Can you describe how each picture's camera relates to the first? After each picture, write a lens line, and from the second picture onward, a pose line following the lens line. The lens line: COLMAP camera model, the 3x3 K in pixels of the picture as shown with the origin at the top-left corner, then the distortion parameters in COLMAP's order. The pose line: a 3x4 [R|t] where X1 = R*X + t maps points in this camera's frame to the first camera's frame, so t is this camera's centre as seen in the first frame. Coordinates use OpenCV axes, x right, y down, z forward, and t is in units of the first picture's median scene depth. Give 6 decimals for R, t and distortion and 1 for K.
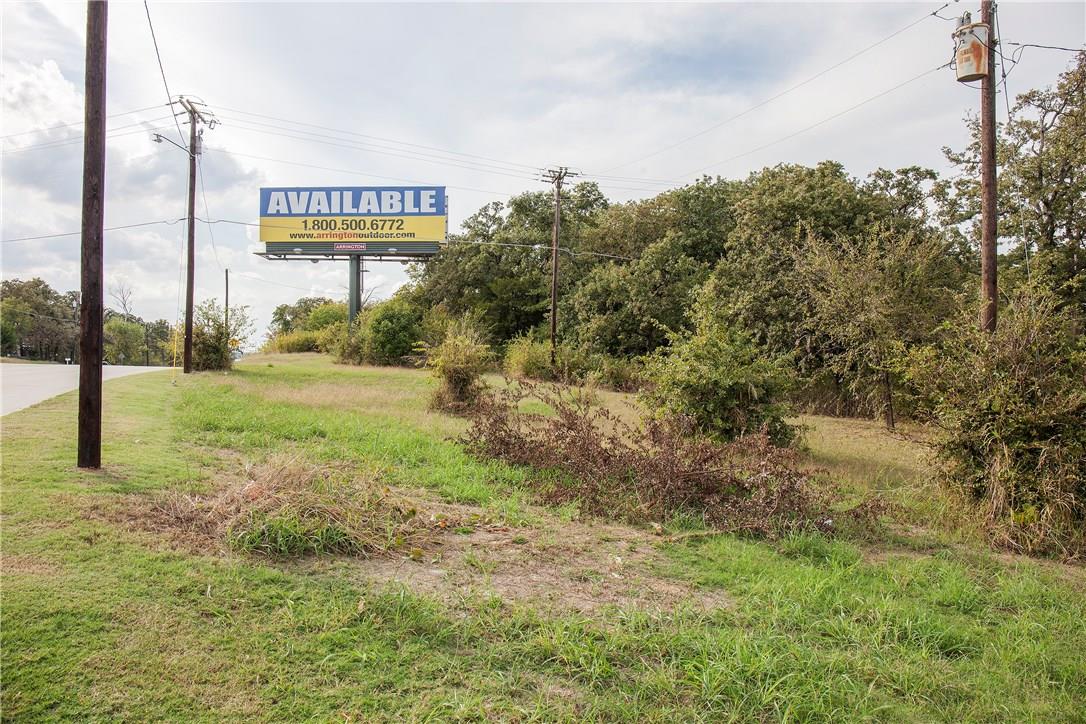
lens RADIAL K [[748.8, 0, 543.0], [0, 748.8, 362.0], [0, 0, 1]] dist [-0.124048, 0.107208]
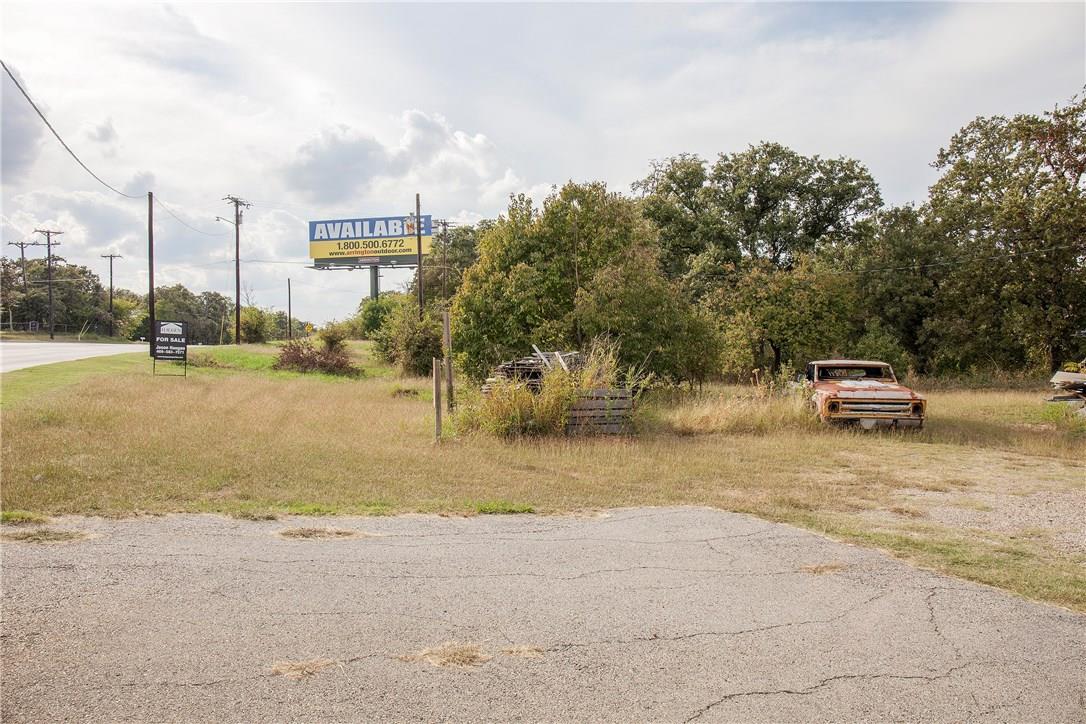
lens RADIAL K [[748.8, 0, 543.0], [0, 748.8, 362.0], [0, 0, 1]] dist [-0.124048, 0.107208]
pose [[0.985778, -0.014537, -0.167426, 0.314816], [0.018742, 0.999547, 0.023563, 0.015911], [0.167007, -0.026366, 0.985603, -0.376902]]
